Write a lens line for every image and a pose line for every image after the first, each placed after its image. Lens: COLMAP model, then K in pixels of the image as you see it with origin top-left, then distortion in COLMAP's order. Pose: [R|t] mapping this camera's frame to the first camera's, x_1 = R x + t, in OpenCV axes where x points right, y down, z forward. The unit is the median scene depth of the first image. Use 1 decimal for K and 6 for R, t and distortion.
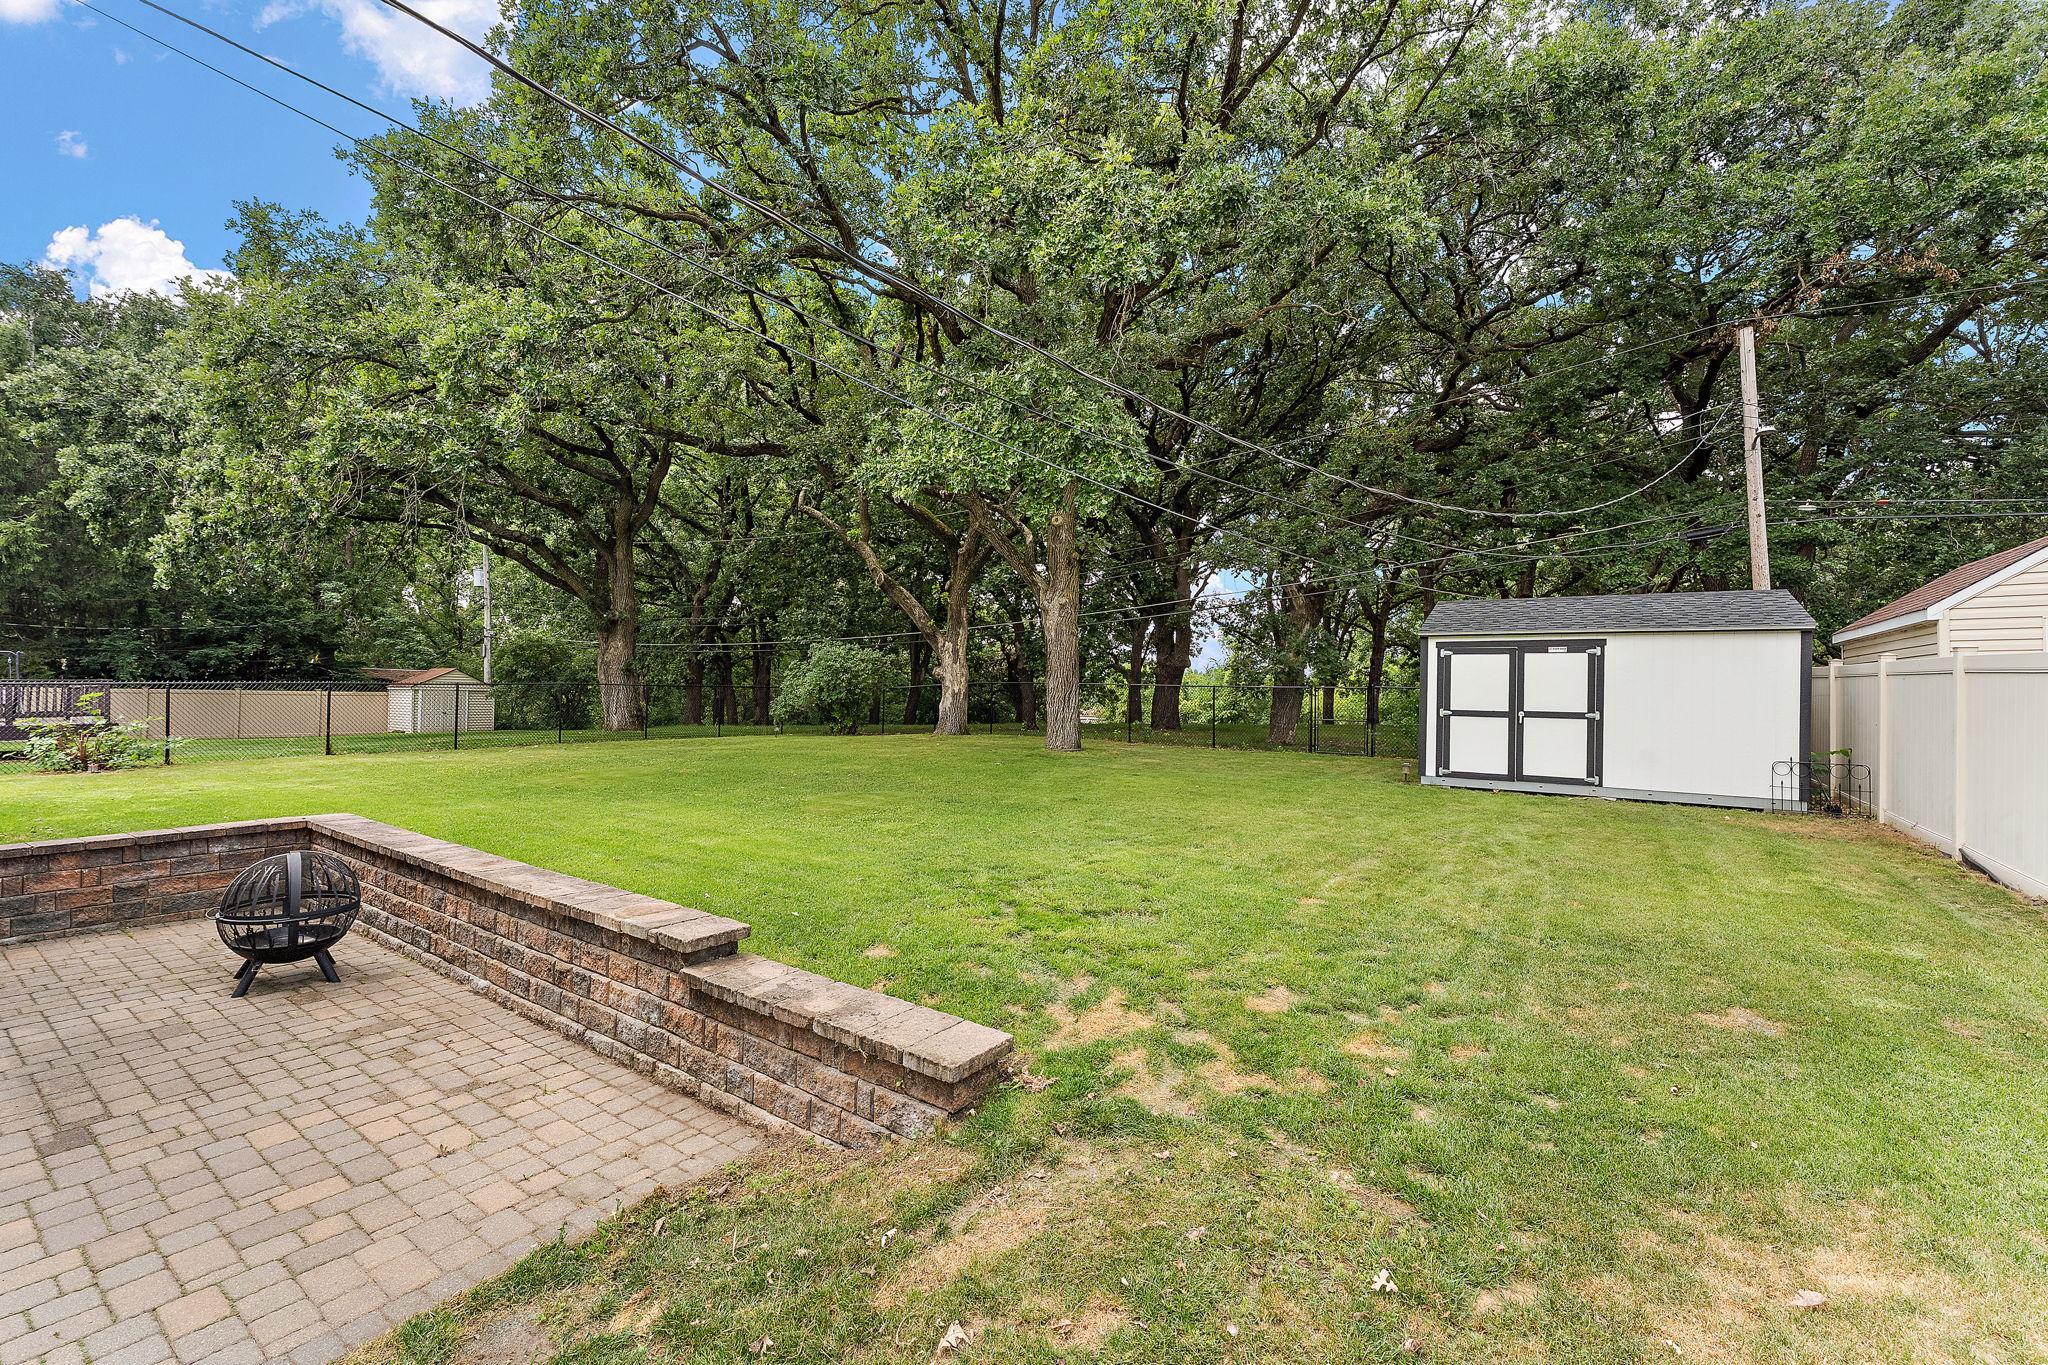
lens RADIAL K [[840.3, 0, 1024.0], [0, 840.3, 682.5], [0, 0, 1]] dist [-0.000118, 0.000020]
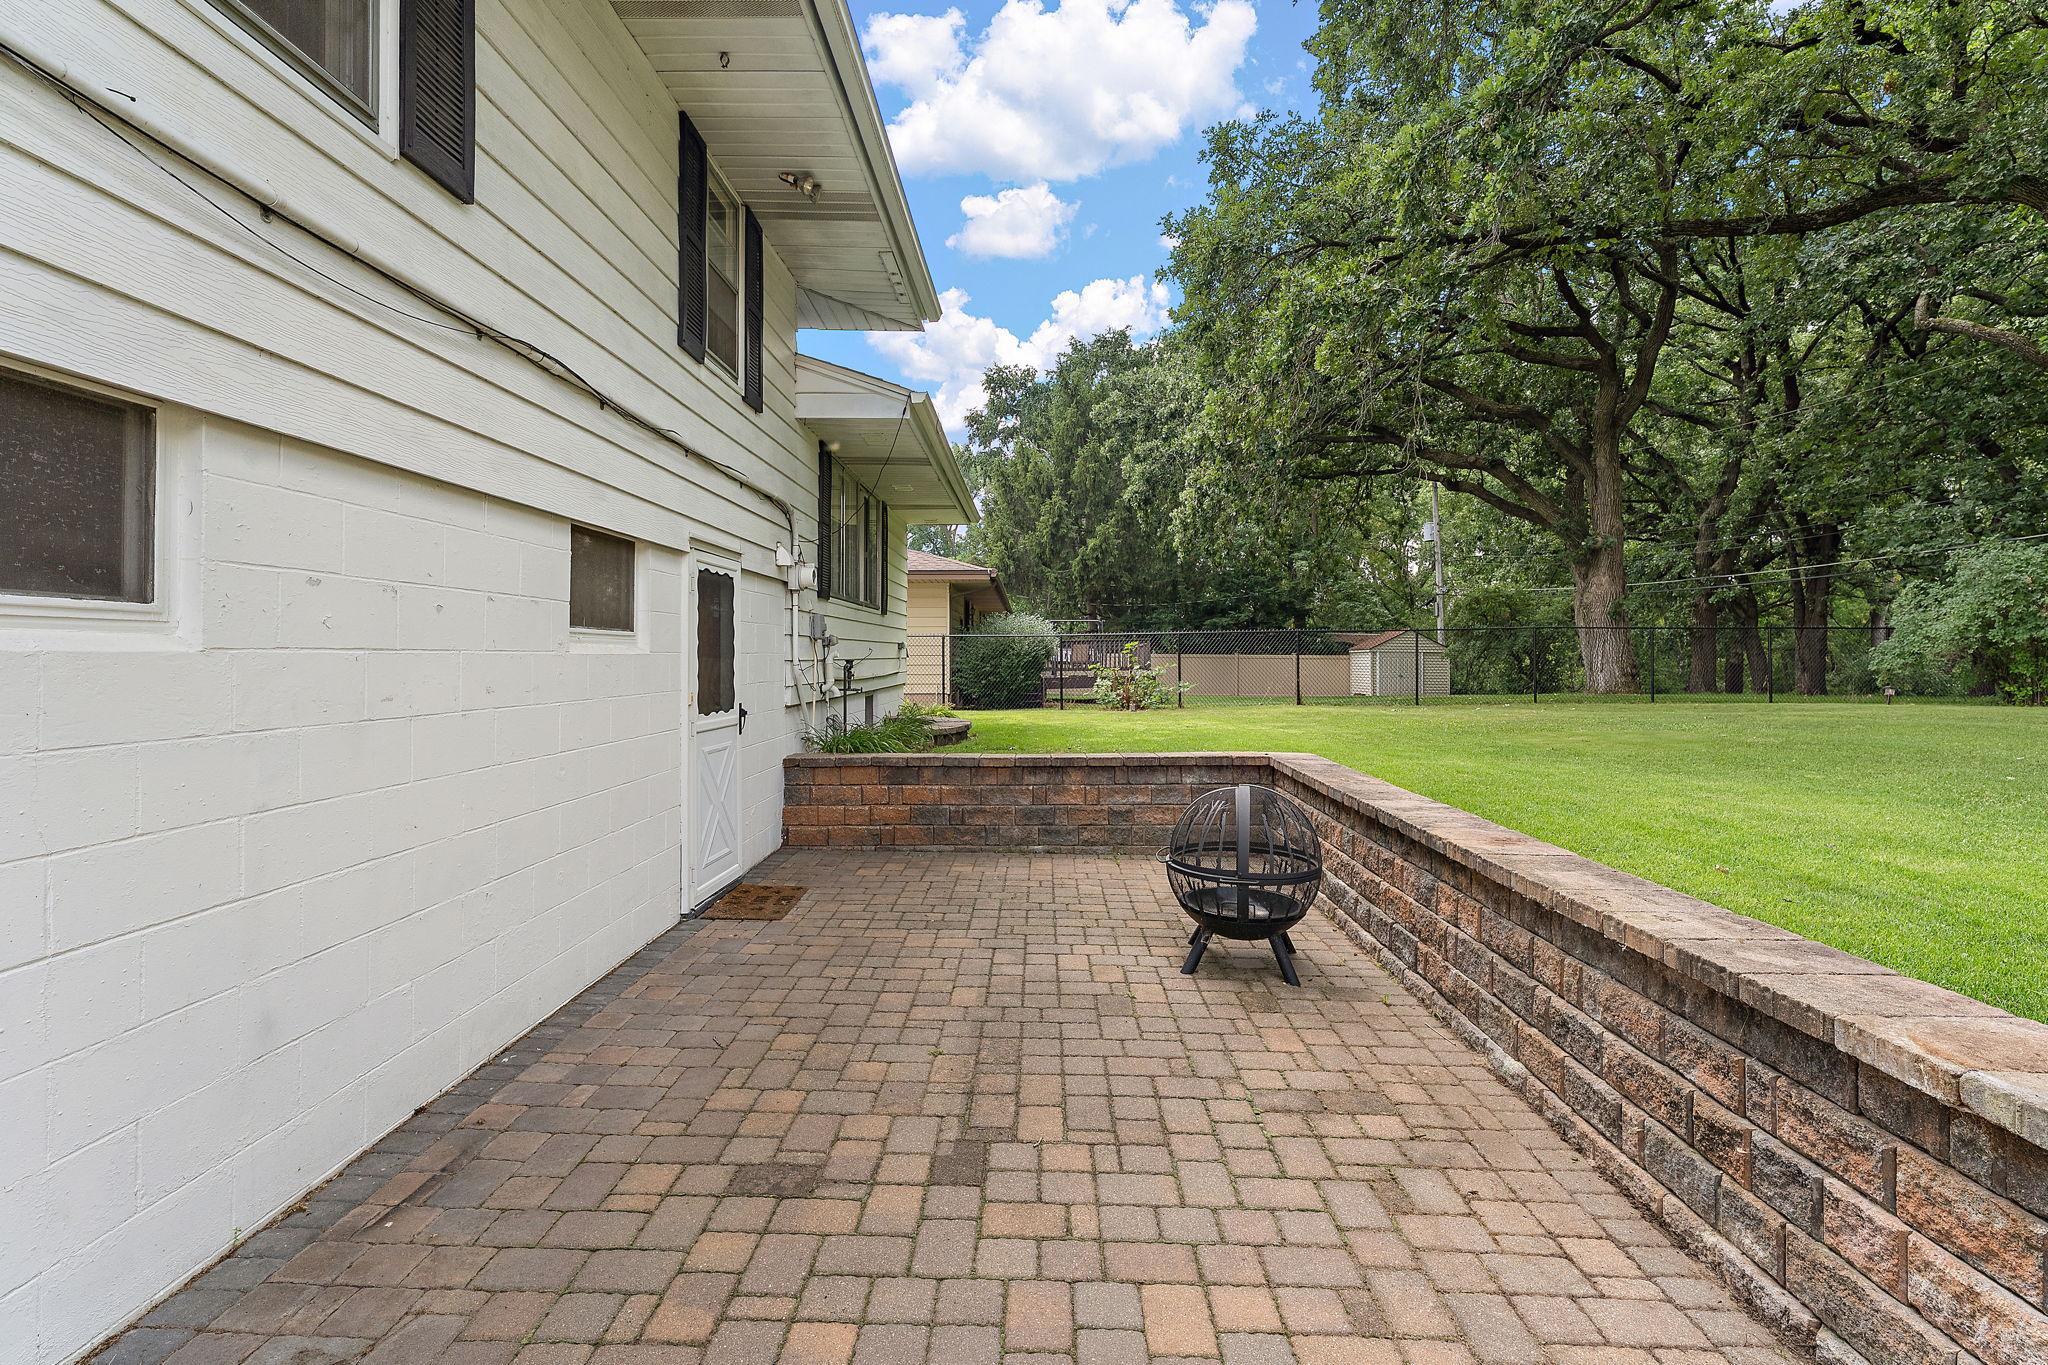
lens RADIAL K [[922.8, 0, 1027.6], [0, 922.8, 640.9], [0, 0, 1]] dist [-0.000851, -0.000384]
pose [[0.553809, -0.033586, -0.831966, -0.278193], [0.018374, 0.999436, -0.028116, 0.086728], [0.832441, 0.000285, 0.554114, 0.366225]]
